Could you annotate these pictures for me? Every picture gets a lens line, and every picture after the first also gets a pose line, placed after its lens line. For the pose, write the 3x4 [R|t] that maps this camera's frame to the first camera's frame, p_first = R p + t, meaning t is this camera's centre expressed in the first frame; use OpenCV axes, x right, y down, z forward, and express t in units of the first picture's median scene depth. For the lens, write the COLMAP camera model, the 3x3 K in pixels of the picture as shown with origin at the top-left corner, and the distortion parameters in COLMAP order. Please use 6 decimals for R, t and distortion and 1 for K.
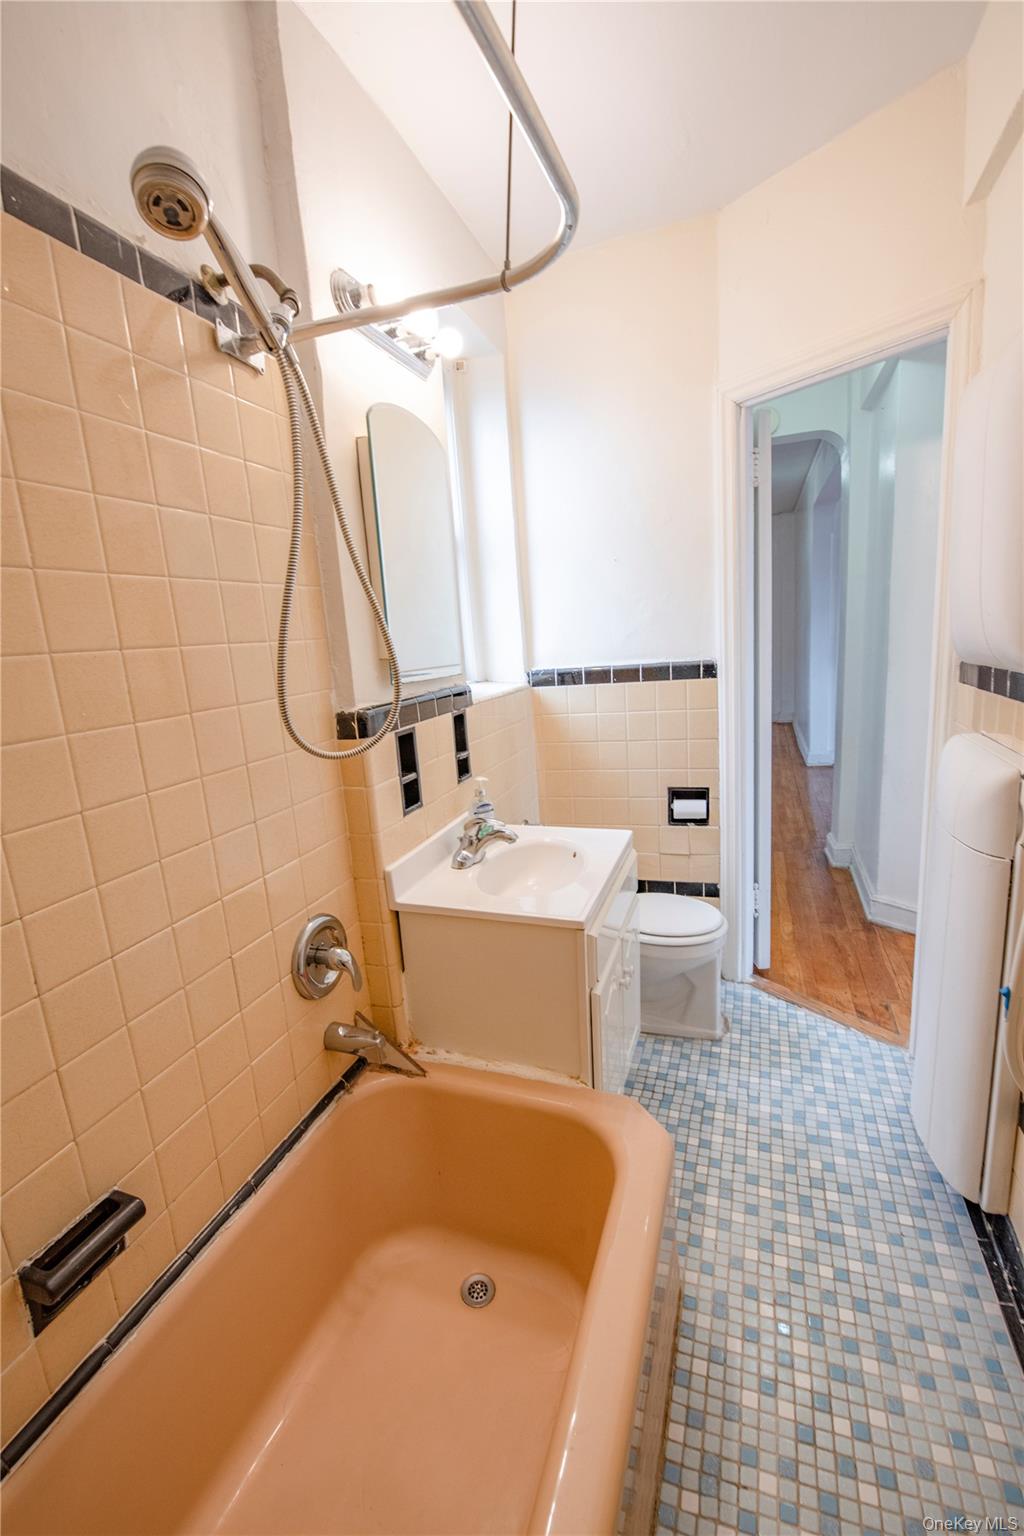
lens RADIAL K [[657.5, 0, 512.0], [0, 657.5, 768.0], [0, 0, 1]] dist [-0.001214, -0.000499]
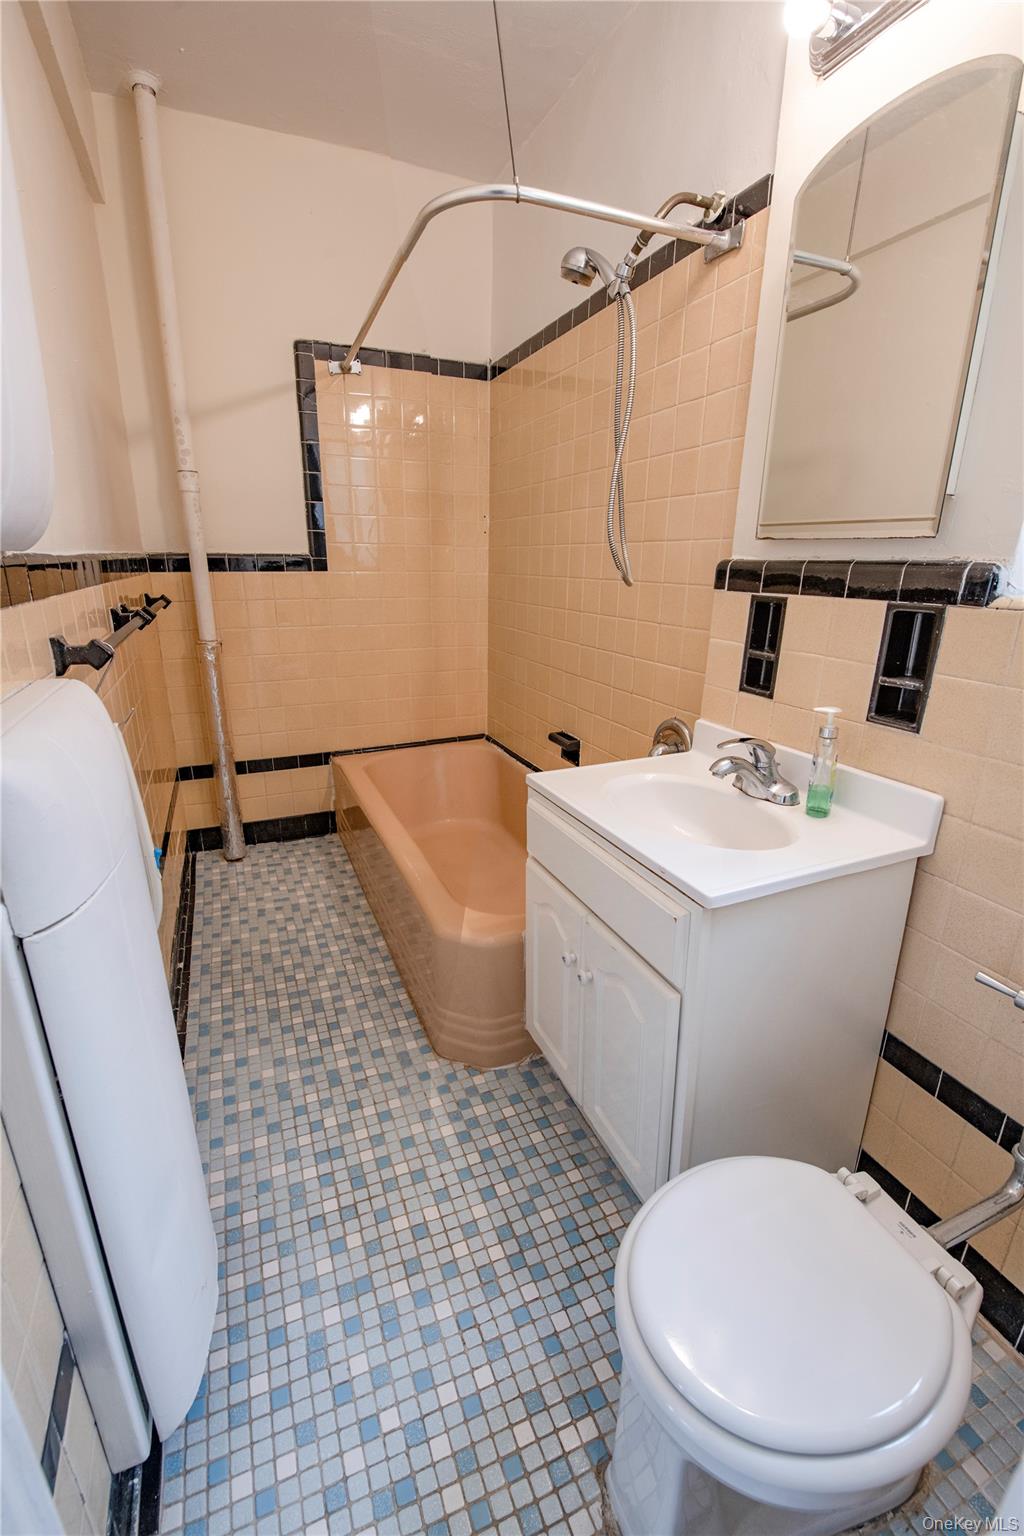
lens RADIAL K [[661.8, 0, 512.0], [0, 661.8, 768.0], [0, 0, 1]] dist [-0.000531, -0.000026]
pose [[-0.724066, 0.276003, -0.632101, 0.674235], [-0.095664, 0.867401, 0.488327, -0.250379], [0.683065, 0.414050, -0.601652, 1.383204]]
